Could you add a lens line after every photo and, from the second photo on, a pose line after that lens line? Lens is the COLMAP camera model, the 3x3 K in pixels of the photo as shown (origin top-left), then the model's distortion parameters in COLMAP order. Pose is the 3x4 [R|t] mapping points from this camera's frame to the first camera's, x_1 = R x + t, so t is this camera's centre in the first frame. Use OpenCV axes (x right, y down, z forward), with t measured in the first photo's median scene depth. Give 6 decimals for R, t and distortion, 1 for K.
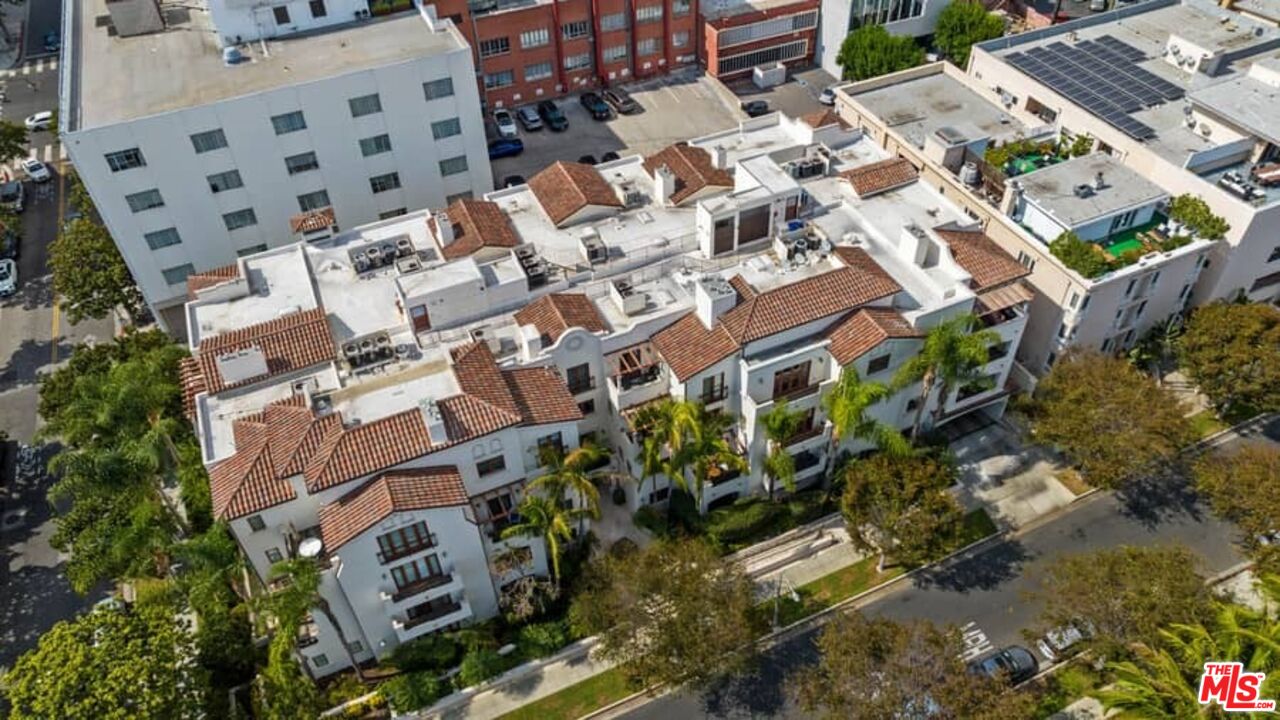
lens RADIAL K [[902.2, 0, 640.0], [0, 902.2, 360.0], [0, 0, 1]] dist [-0.007288, 0.003113]
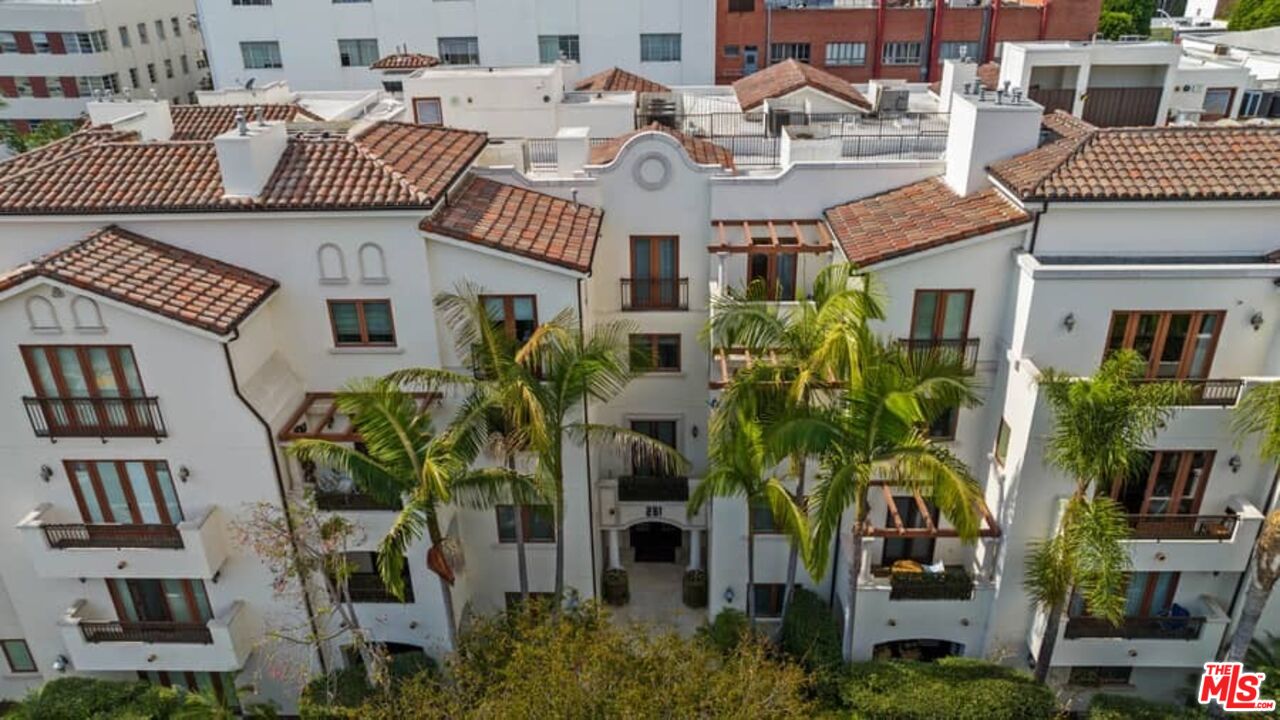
lens RADIAL K [[902.2, 0, 640.0], [0, 902.2, 360.0], [0, 0, 1]] dist [-0.007288, 0.003113]
pose [[0.898135, 0.197256, -0.392992, 0.119778], [-0.307323, 0.920800, -0.240168, 0.178372], [0.314492, 0.336479, 0.887624, 0.587854]]
